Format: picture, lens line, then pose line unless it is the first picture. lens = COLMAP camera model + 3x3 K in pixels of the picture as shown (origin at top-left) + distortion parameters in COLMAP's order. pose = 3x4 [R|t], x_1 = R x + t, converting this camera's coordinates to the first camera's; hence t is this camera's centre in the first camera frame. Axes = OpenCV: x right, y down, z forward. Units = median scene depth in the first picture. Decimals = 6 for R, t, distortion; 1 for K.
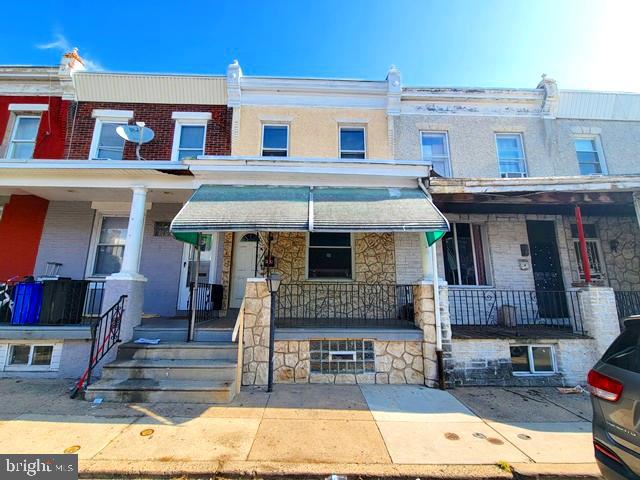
lens RADIAL K [[262.0, 0, 319.0], [0, 262.0, 237.5], [0, 0, 1]] dist [-0.001746, -0.001558]
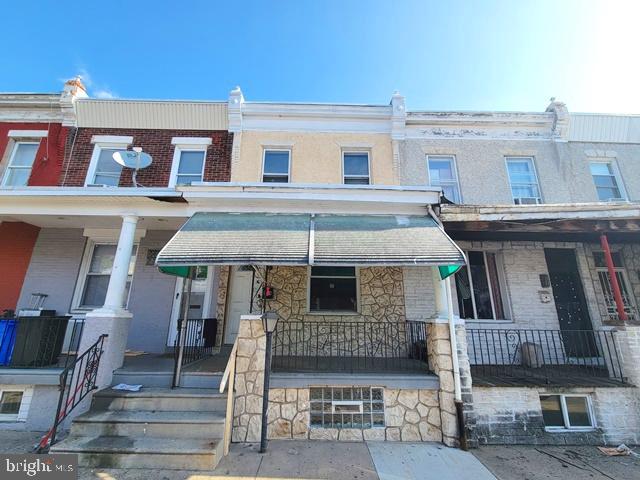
lens RADIAL K [[267.4, 0, 318.7], [0, 267.4, 243.4], [0, 0, 1]] dist [-0.002706, -0.000682]
pose [[0.999888, 0.000162, -0.014979, 0.006580], [-0.001195, 0.997613, -0.069040, -0.025975], [0.014932, 0.069050, 0.997501, 0.061086]]
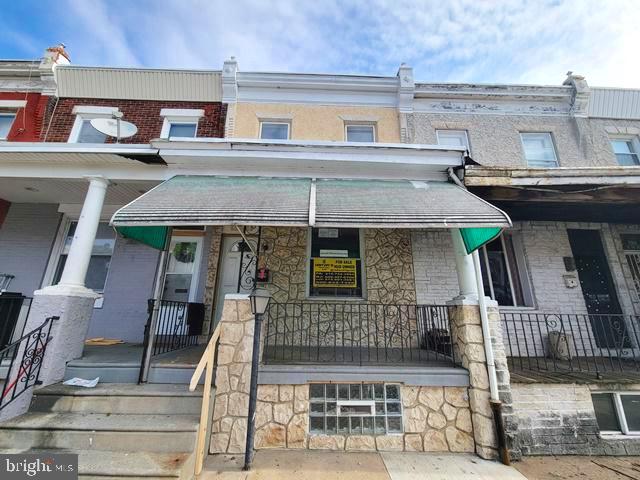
lens RADIAL K [[262.0, 0, 319.0], [0, 262.0, 237.5], [0, 0, 1]] dist [-0.001746, -0.001558]
pose [[0.999917, 0.005271, -0.011771, -0.002523], [-0.006080, 0.997545, -0.069767, 0.040570], [0.011374, 0.069833, 0.997494, 0.229611]]
